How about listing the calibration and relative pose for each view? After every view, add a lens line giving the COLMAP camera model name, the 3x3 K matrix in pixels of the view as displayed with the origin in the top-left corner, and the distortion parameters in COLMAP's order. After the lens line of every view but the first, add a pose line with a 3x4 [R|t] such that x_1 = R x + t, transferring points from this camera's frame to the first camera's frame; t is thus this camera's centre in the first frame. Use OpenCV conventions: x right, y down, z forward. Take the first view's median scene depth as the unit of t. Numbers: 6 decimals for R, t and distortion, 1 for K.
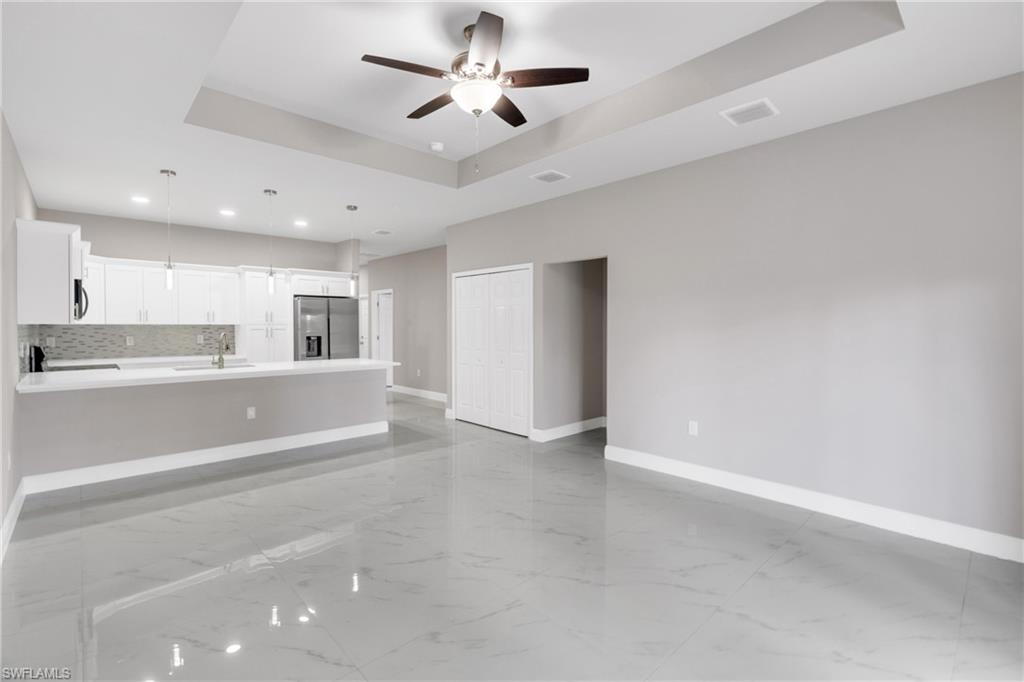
lens RADIAL K [[469.8, 0, 480.0], [0, 469.8, 329.5], [0, 0, 1]] dist [-0.002427, 0.000668]
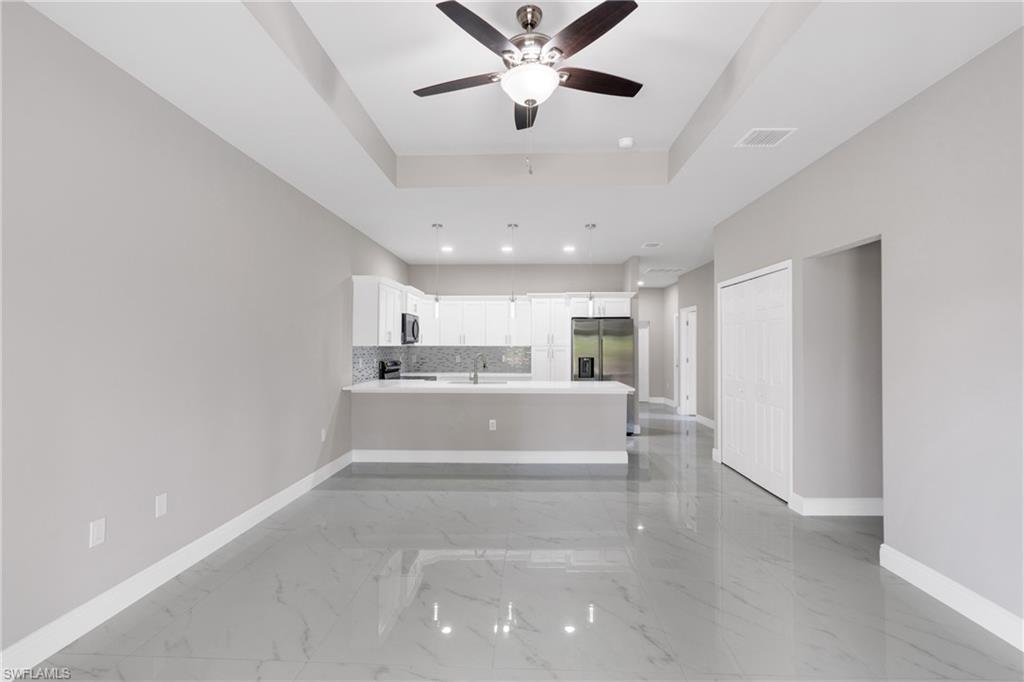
lens RADIAL K [[469.8, 0, 494.3], [0, 469.8, 345.3], [0, 0, 1]] dist [-0.002427, 0.000668]
pose [[0.721345, -0.001914, -0.692573, 0.232173], [-0.005532, 0.999948, -0.008525, -0.002941], [0.692554, 0.009981, 0.721297, 0.144884]]
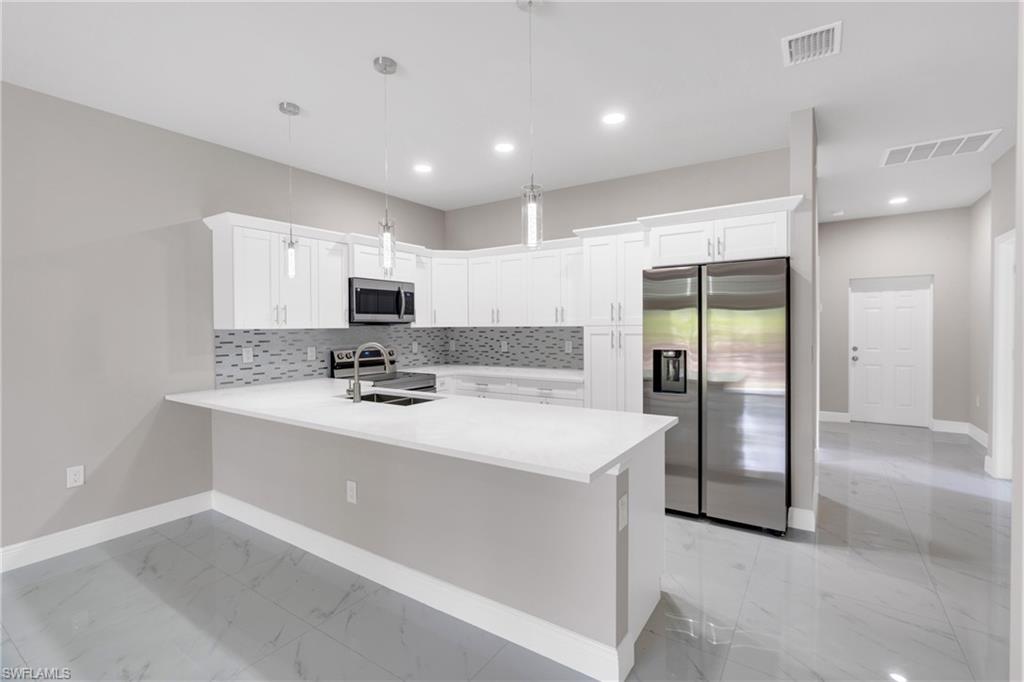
lens RADIAL K [[469.8, 0, 492.2], [0, 469.8, 336.8], [0, 0, 1]] dist [-0.002427, 0.000668]
pose [[0.283644, 0.015905, -0.958798, 0.058567], [0.001104, 0.999856, 0.016913, -0.007893], [0.958929, -0.005856, 0.283585, 0.780364]]
